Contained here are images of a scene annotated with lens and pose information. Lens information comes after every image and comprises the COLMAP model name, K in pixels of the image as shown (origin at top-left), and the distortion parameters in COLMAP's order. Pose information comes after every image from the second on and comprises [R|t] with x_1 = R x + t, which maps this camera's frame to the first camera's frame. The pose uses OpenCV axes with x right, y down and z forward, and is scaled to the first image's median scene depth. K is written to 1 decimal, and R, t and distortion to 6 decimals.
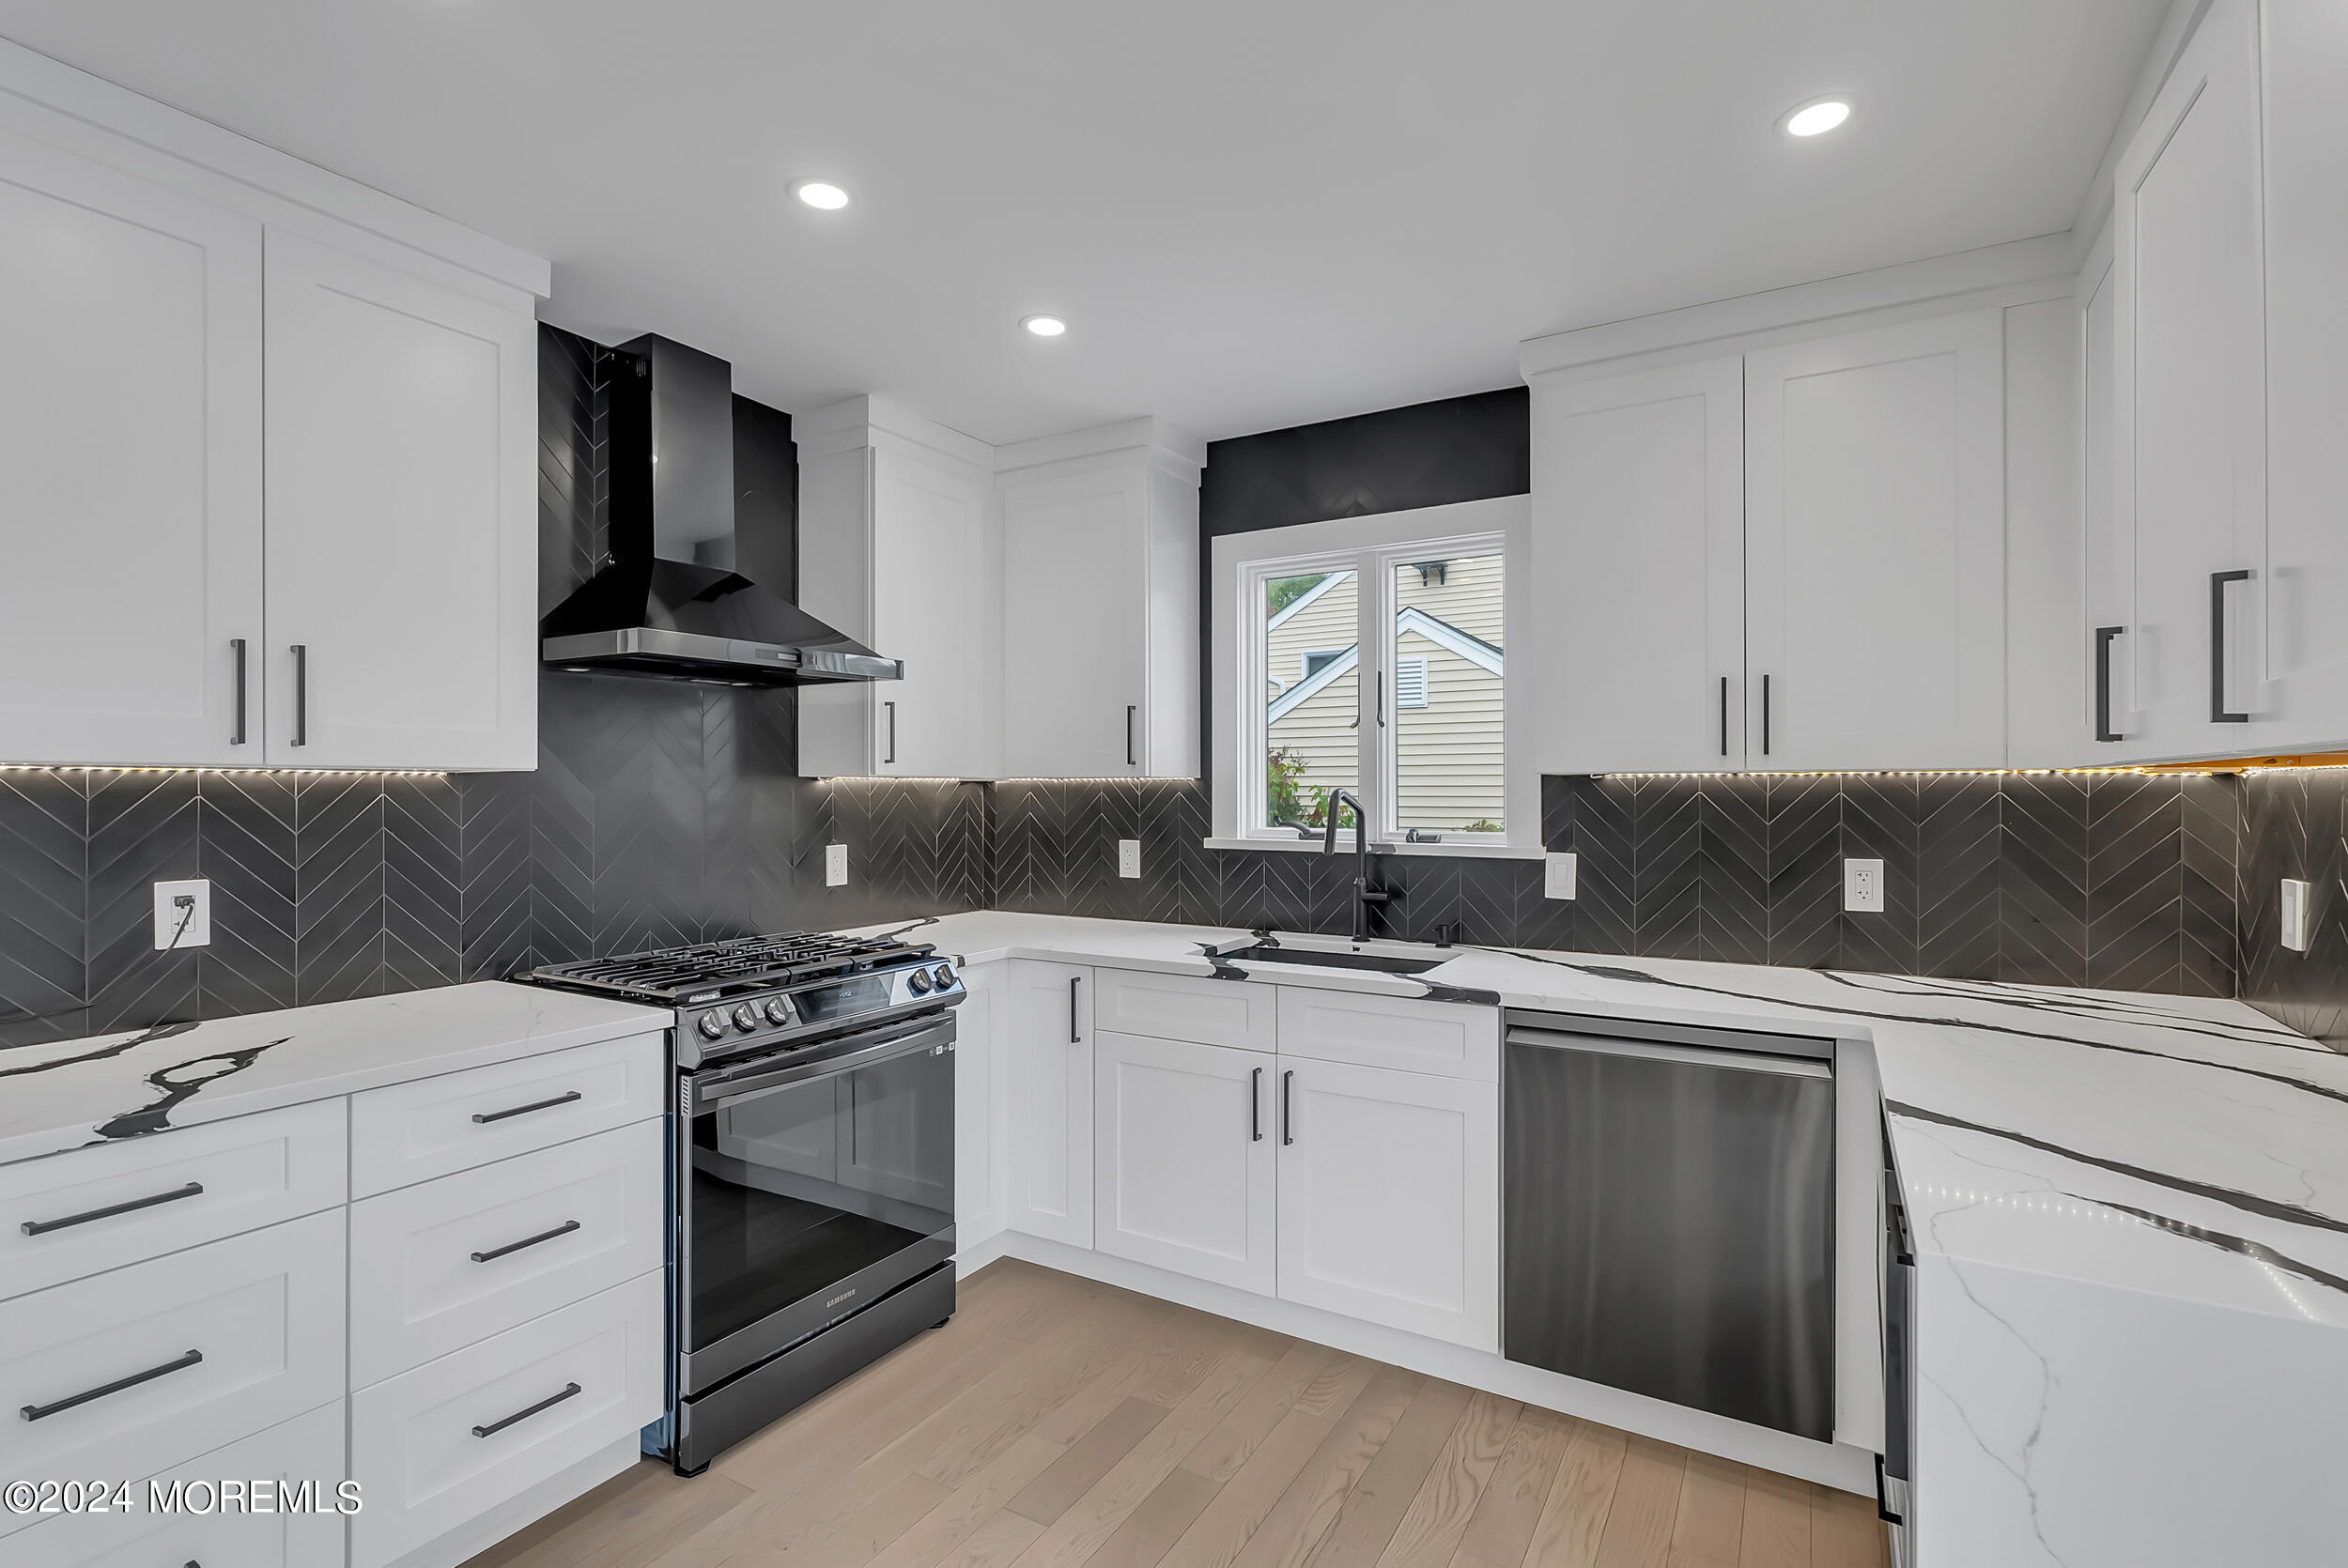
lens RADIAL K [[1086.8, 0, 1177.2], [0, 1086.8, 794.8], [0, 0, 1]] dist [-0.000339, 0.000223]
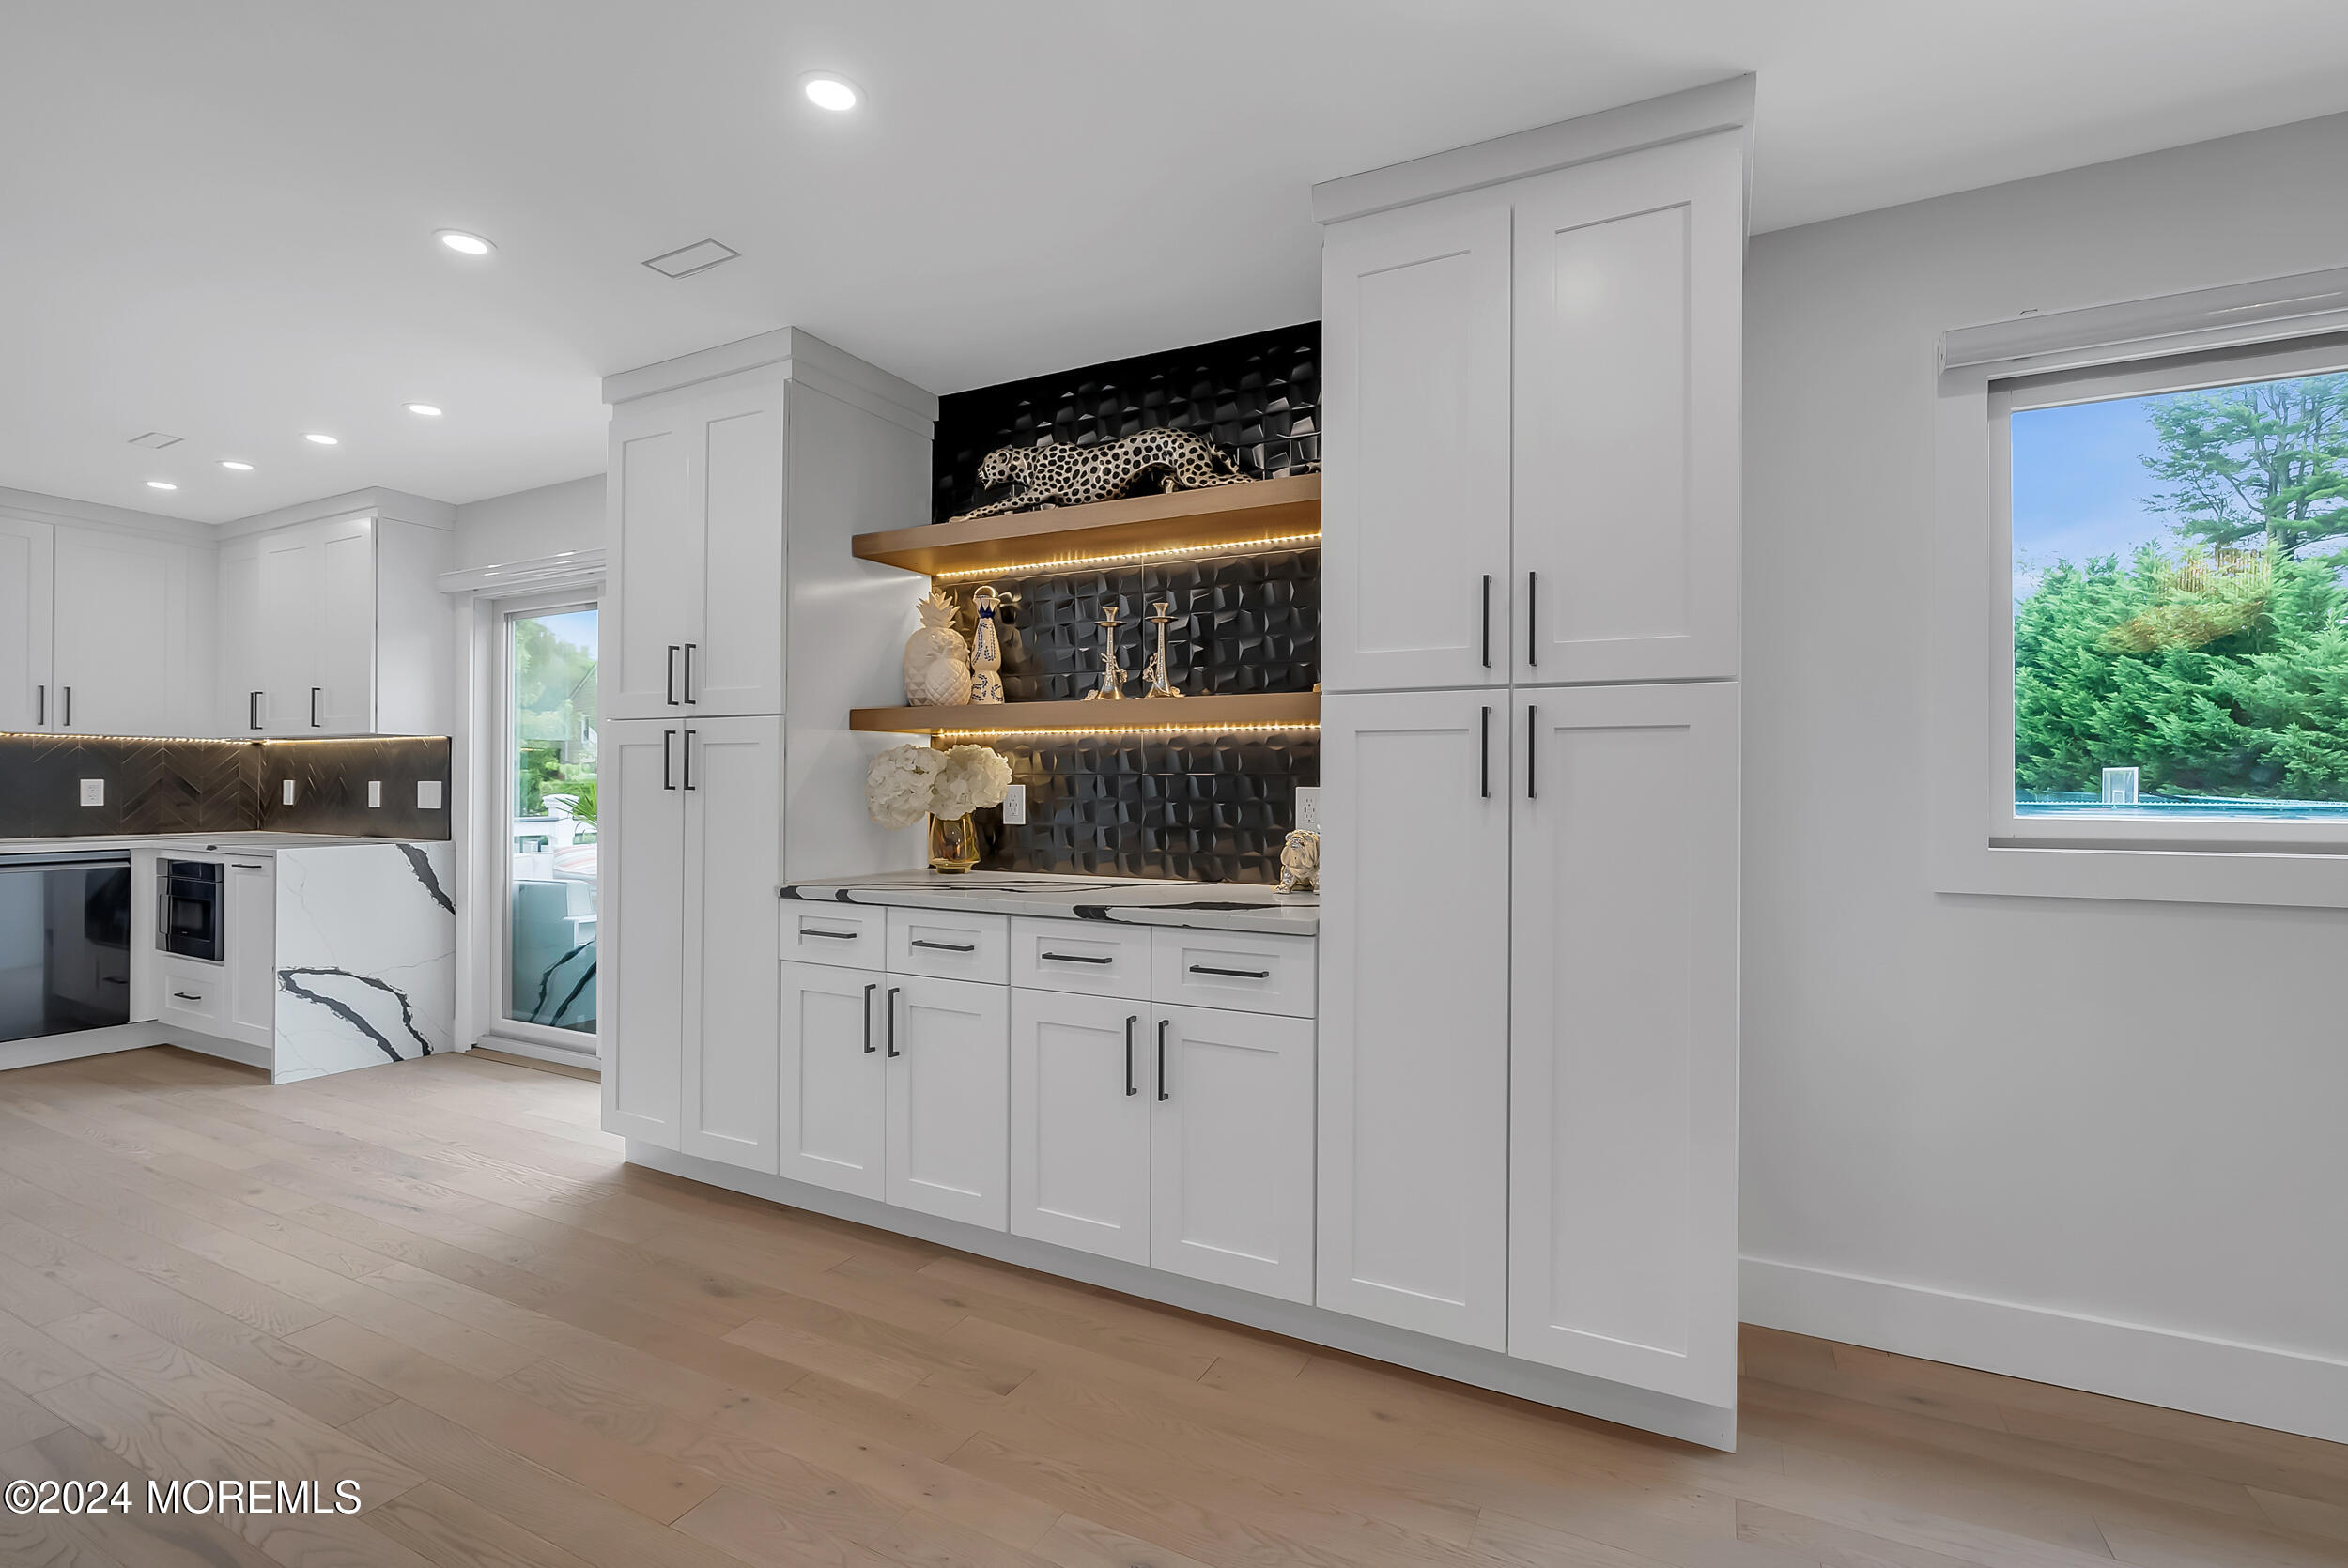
lens RADIAL K [[1068.5, 0, 1169.4], [0, 1068.5, 781.3], [0, 0, 1]] dist [-0.002797, 0.003567]
pose [[-0.049177, 0.001989, 0.998788, -1.404885], [-0.001996, 0.999996, -0.002090, 0.060528], [-0.998788, -0.002097, -0.049172, -0.873317]]
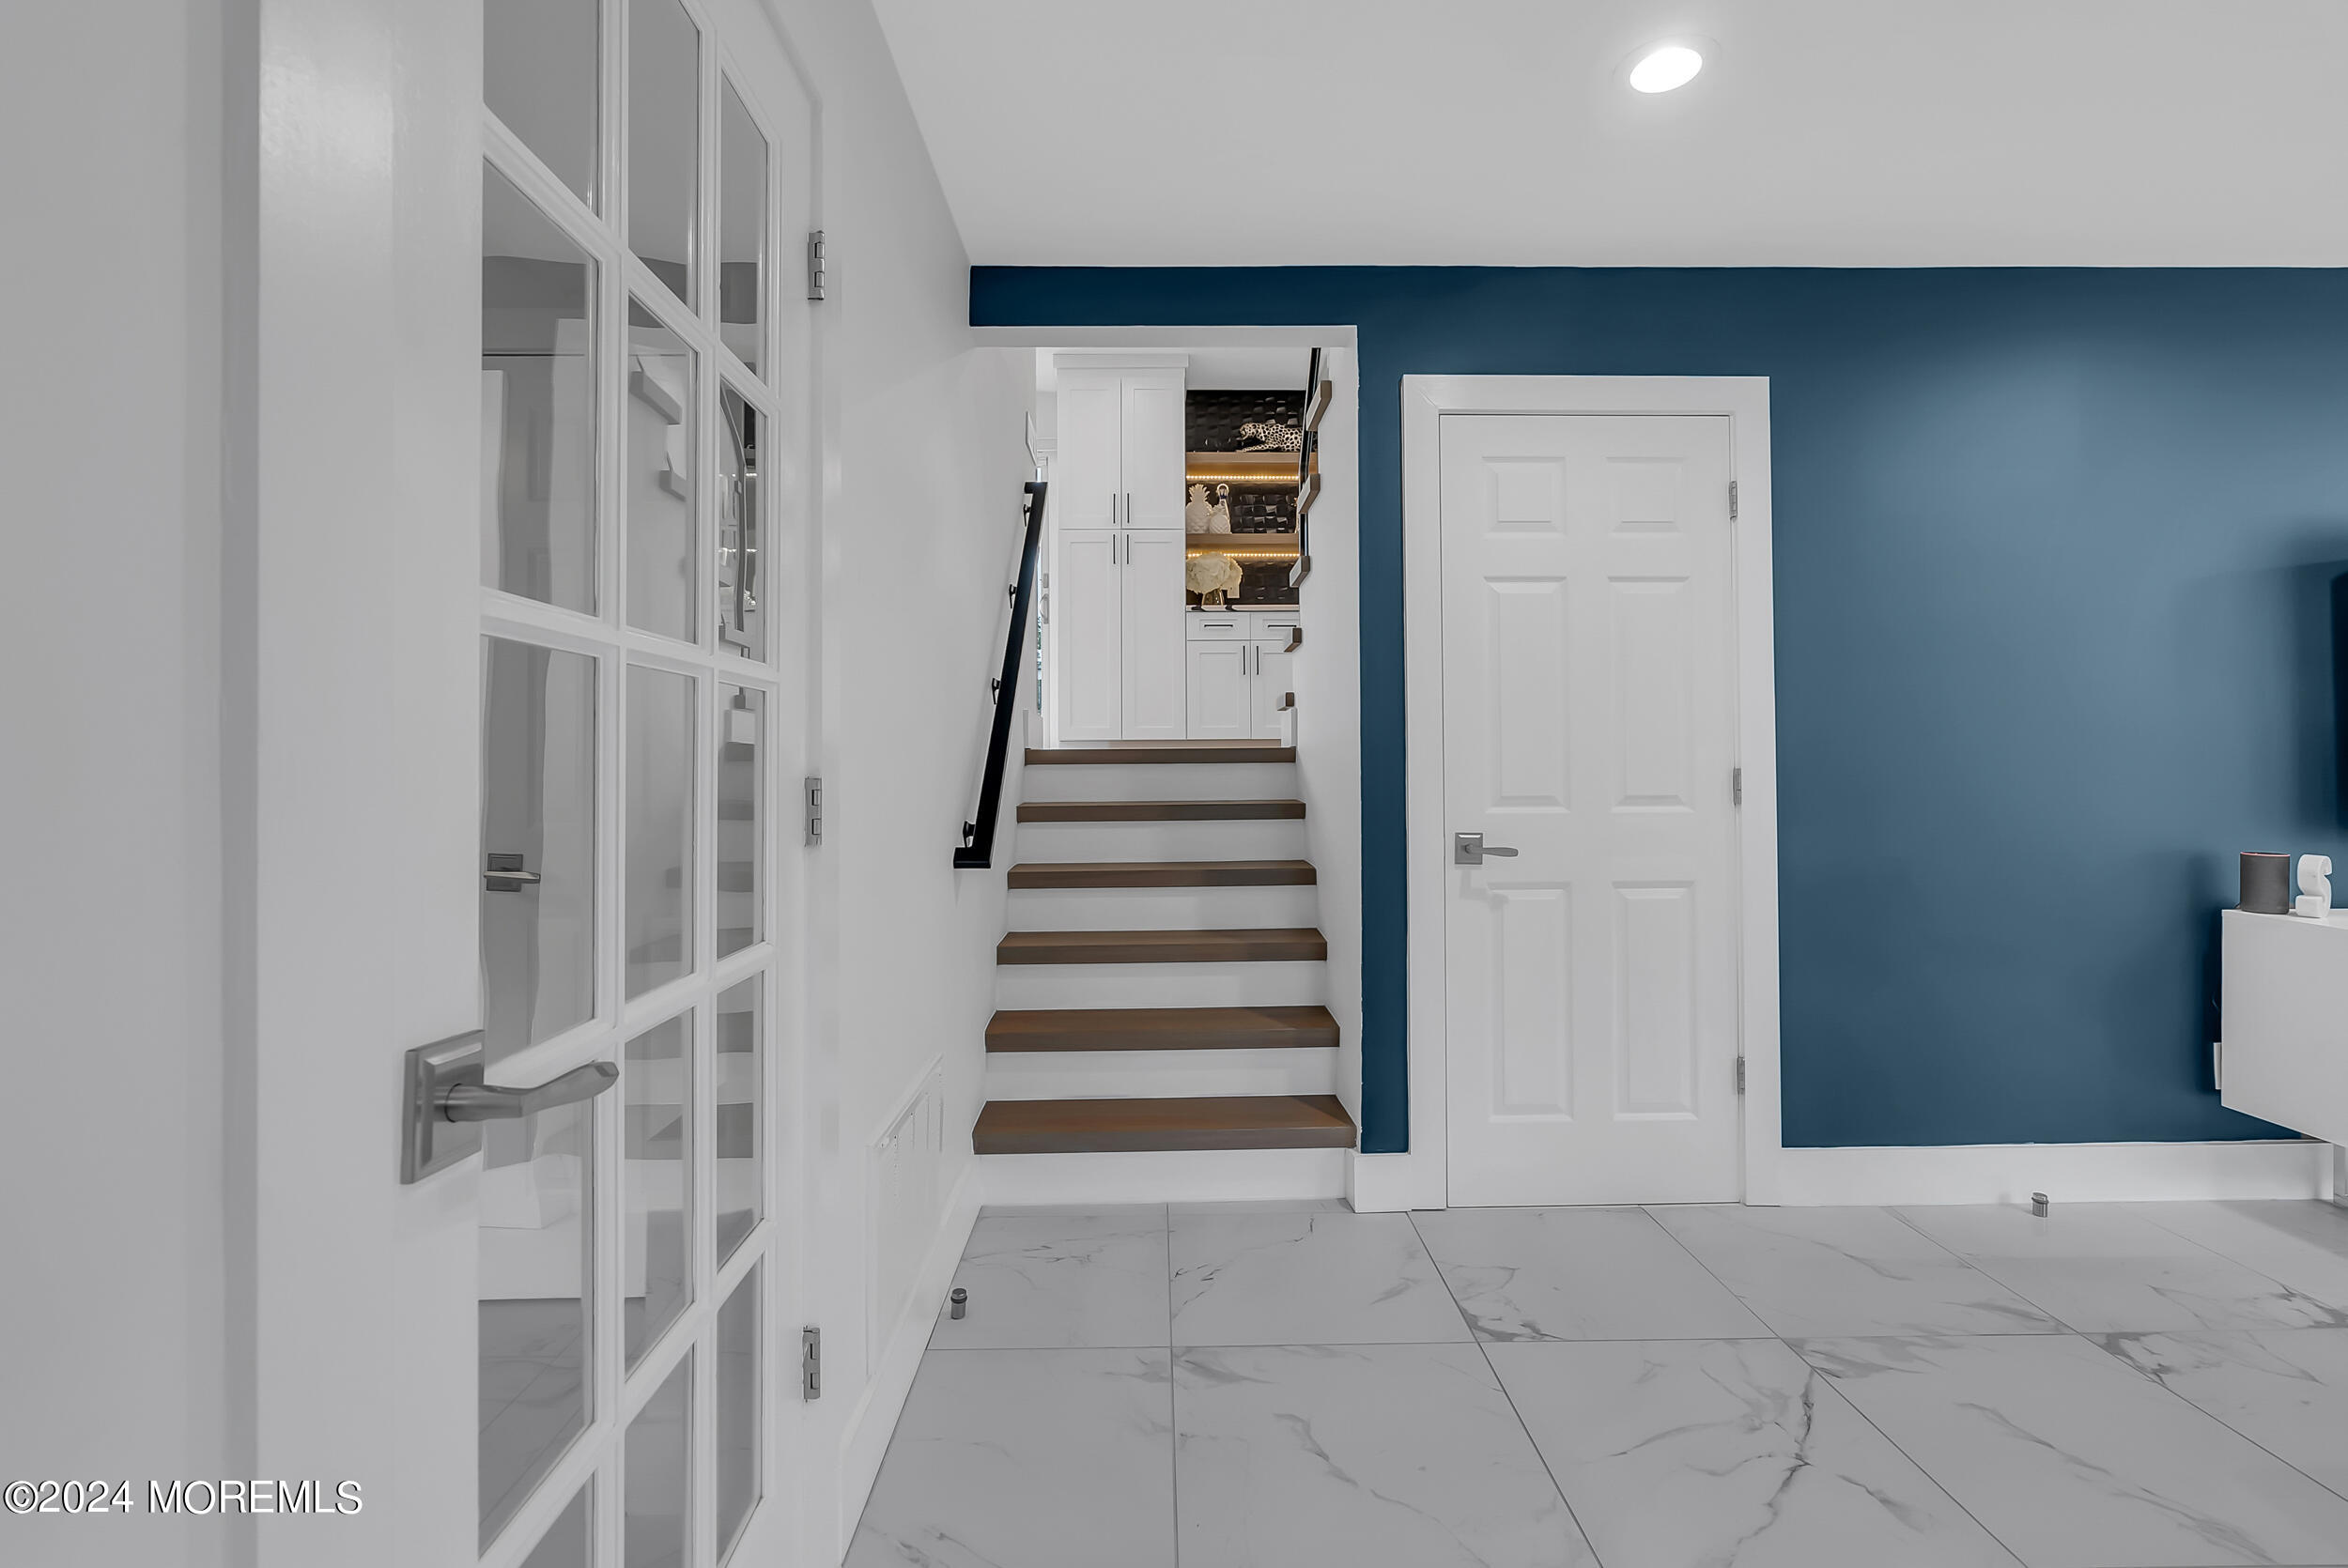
lens RADIAL K [[1042.4, 0, 1179.1], [0, 1042.4, 749.4], [0, 0, 1]] dist [0.002064, 0.000751]
pose [[-0.524557, 0.009854, 0.851318, -2.283000], [0.003545, 0.999950, -0.009390, 0.511433], [-0.851368, -0.001908, -0.524566, 0.732124]]
